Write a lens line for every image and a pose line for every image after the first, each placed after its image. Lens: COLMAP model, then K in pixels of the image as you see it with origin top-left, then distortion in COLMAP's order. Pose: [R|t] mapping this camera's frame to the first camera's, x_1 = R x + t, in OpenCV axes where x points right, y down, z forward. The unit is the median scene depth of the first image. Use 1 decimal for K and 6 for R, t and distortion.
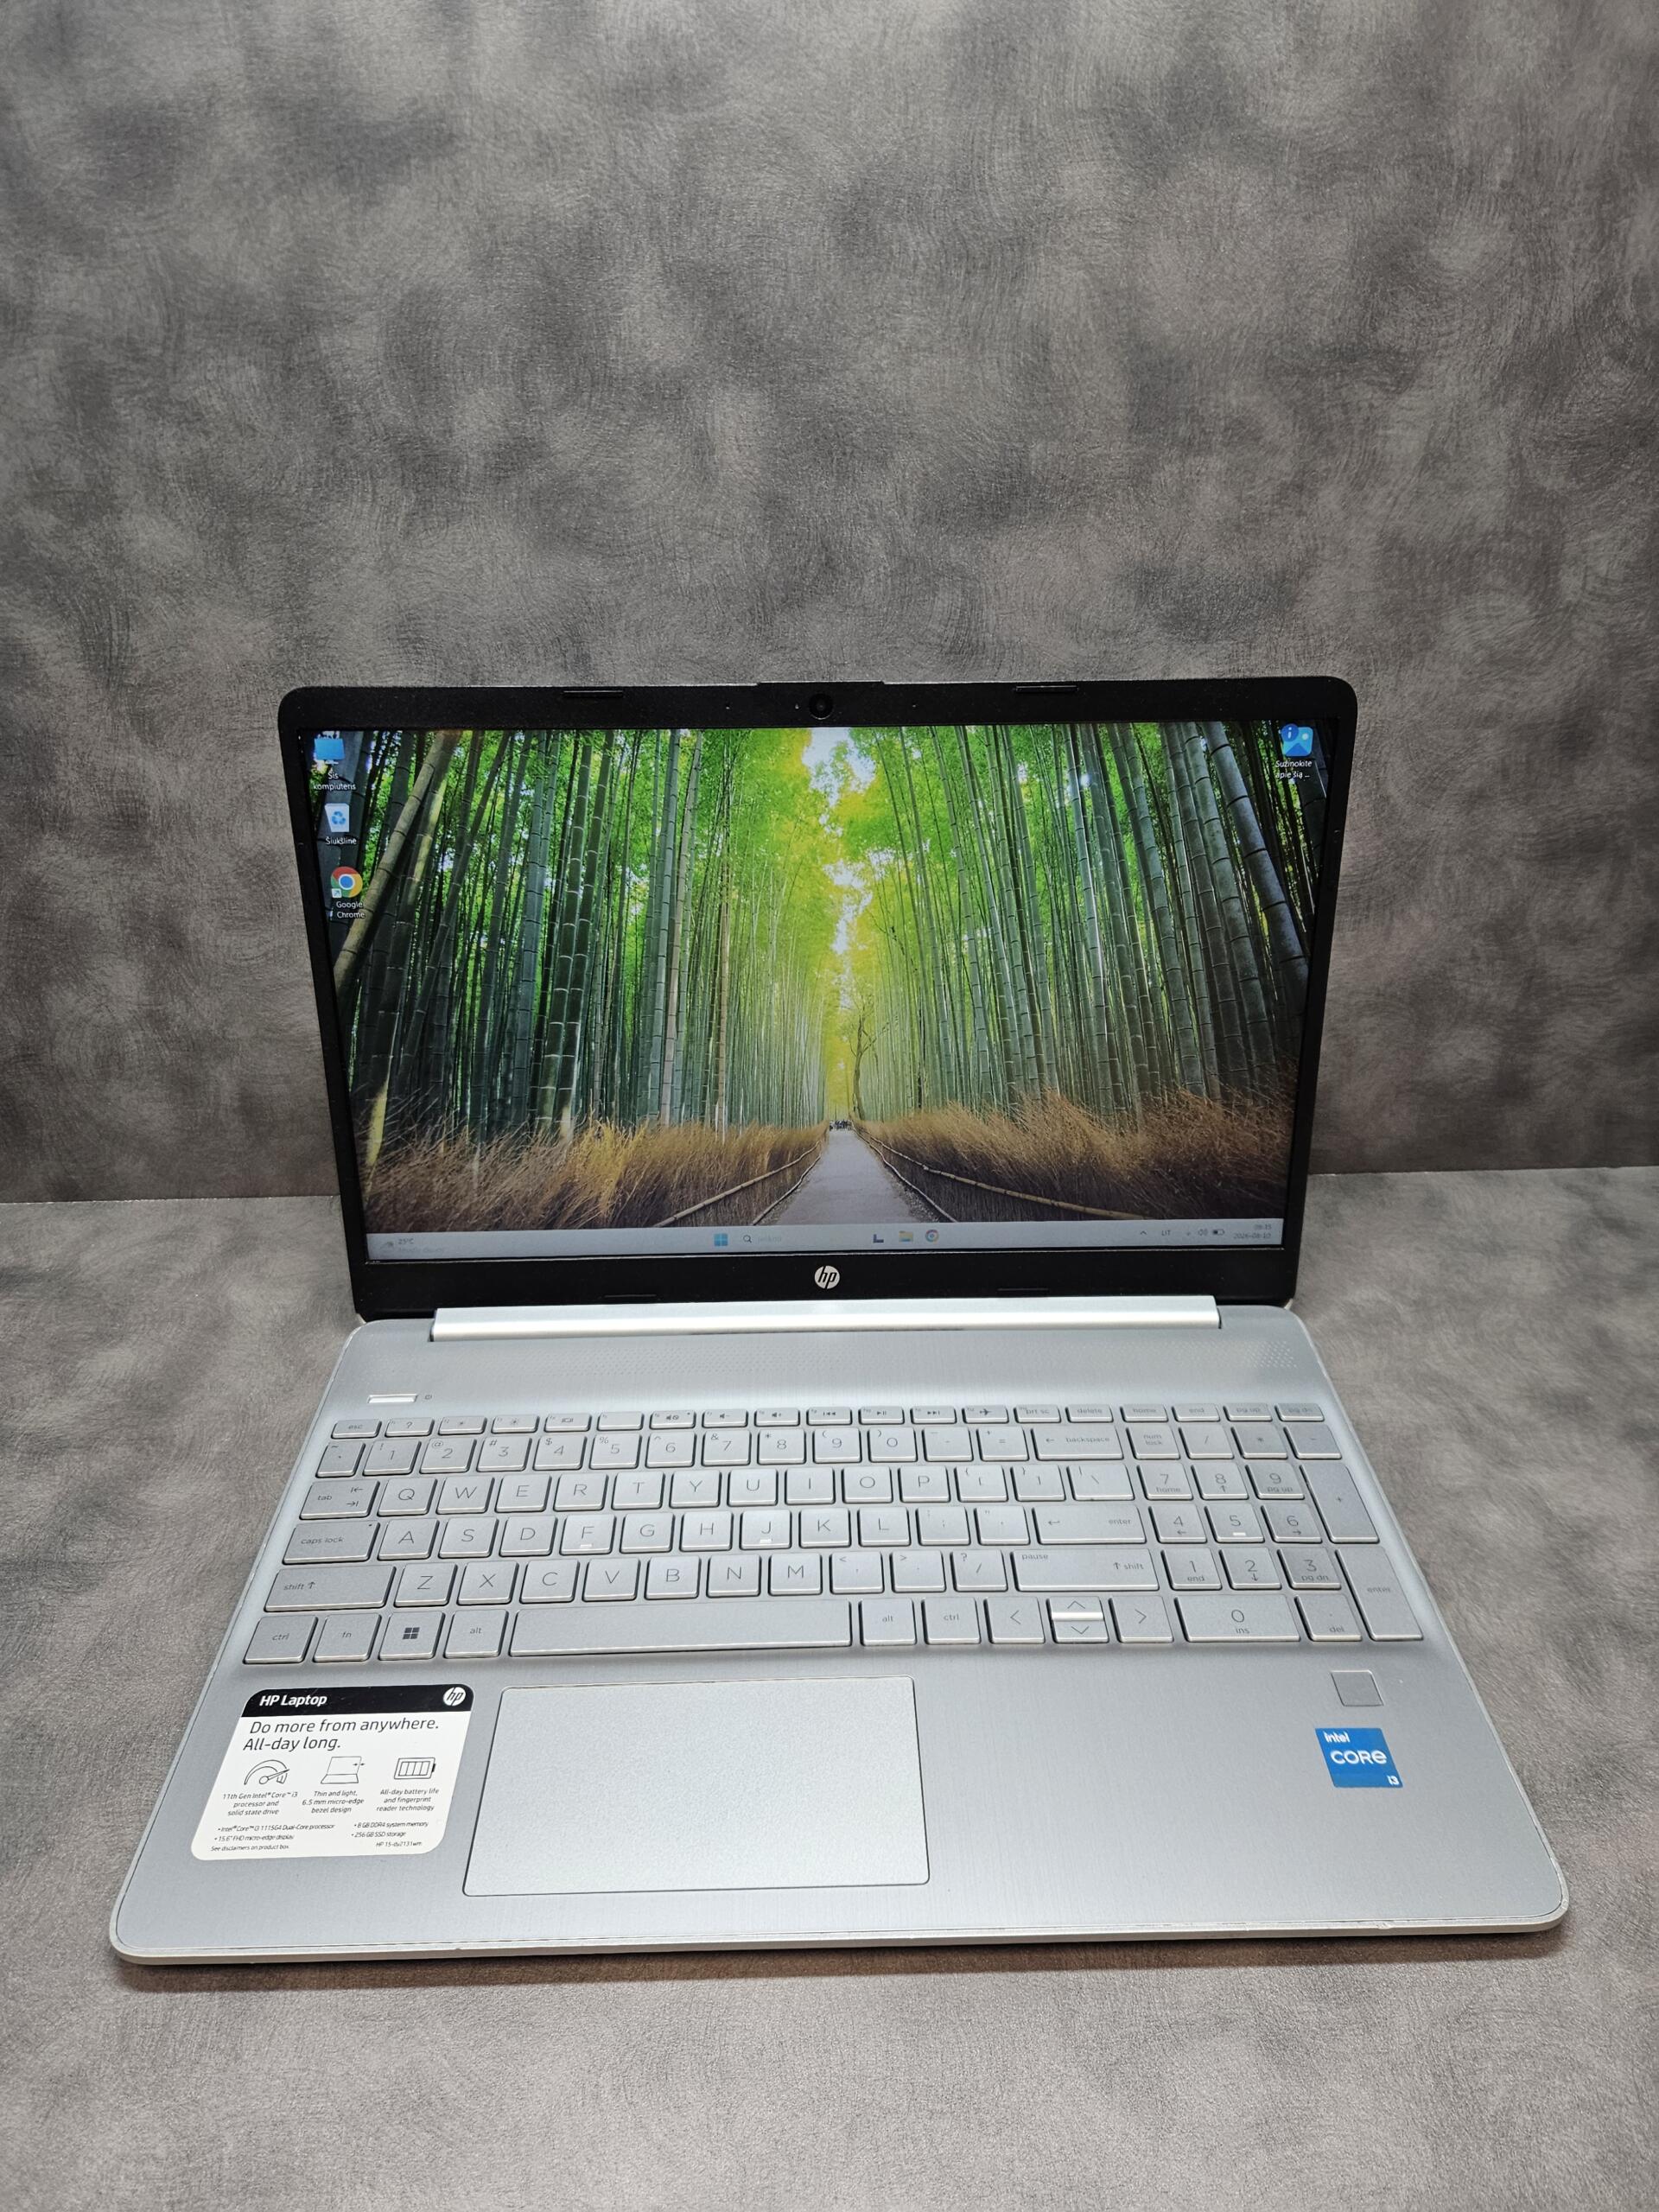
lens RADIAL K [[1513.9, 0, 826.5], [0, 1513.9, 1090.2], [0, 0, 1]] dist [0.030331, -0.042179]
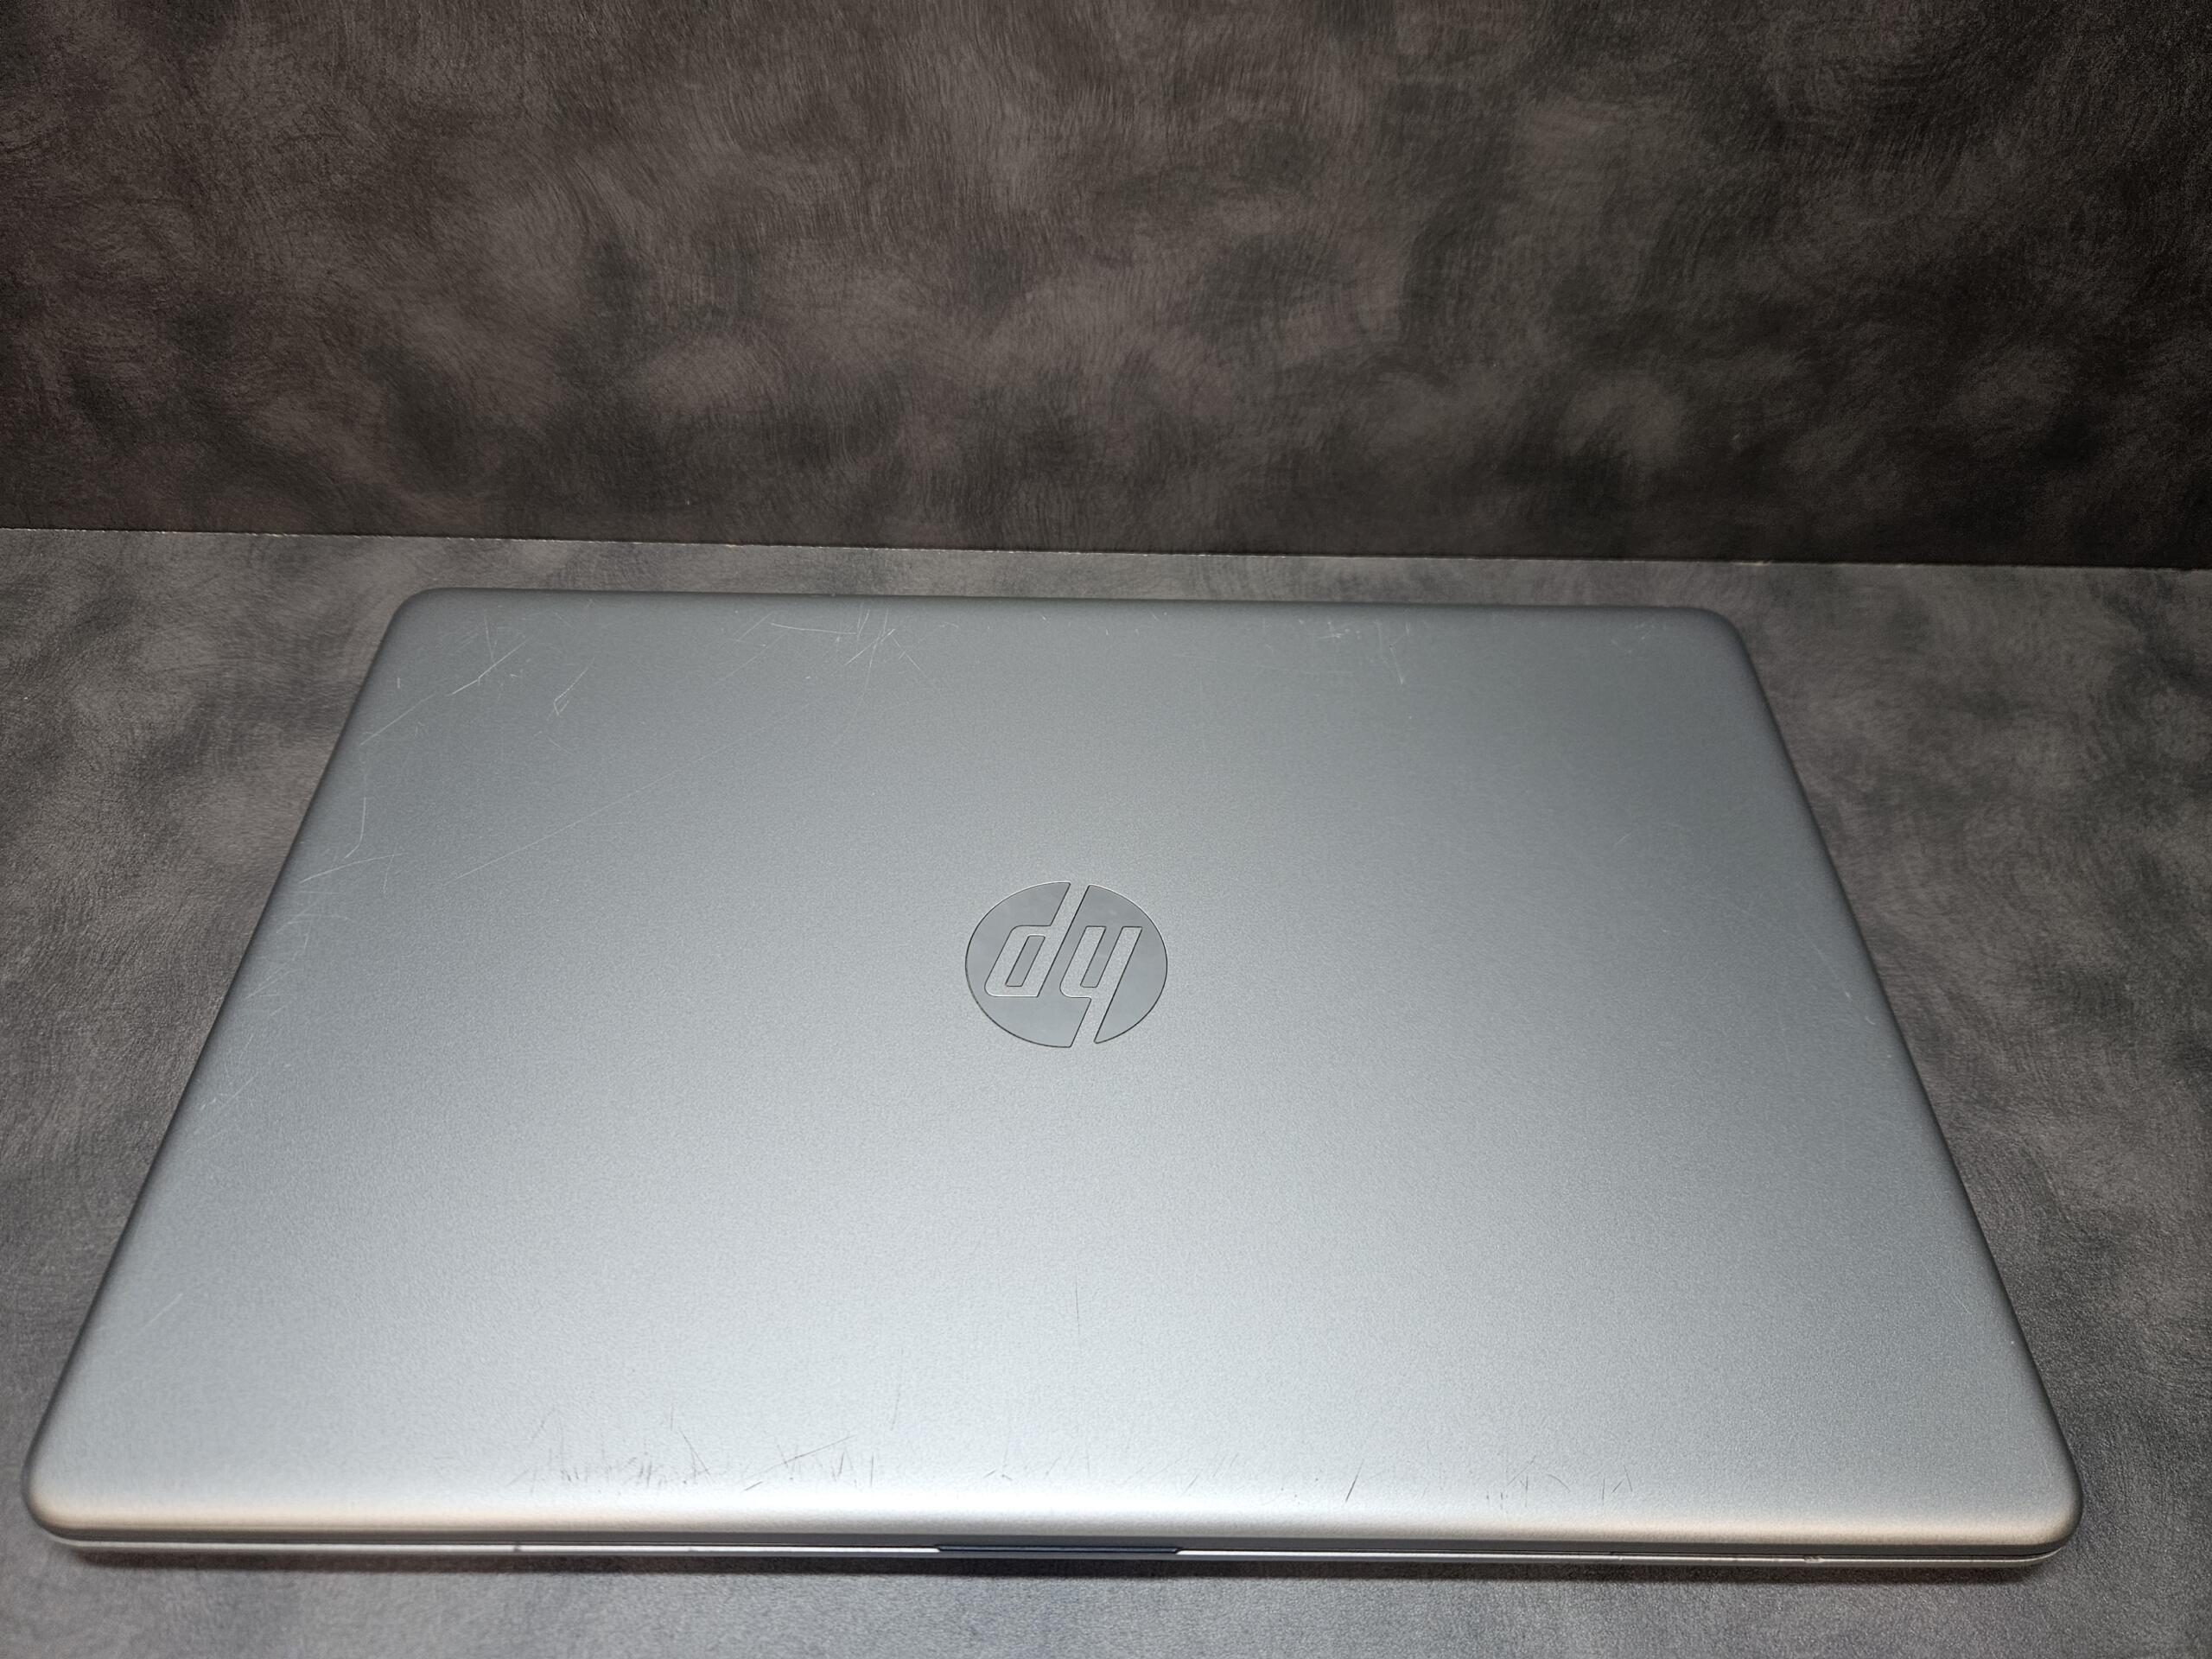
lens RADIAL K [[1513.9, 0, 1090.6], [0, 1513.9, 841.9], [0, 0, 1]] dist [0.030331, -0.042179]
pose [[0.998919, 0.045484, -0.009571, 0.059842], [-0.039325, 0.936797, 0.347656, -0.055929], [0.024779, -0.346904, 0.937573, 0.365069]]
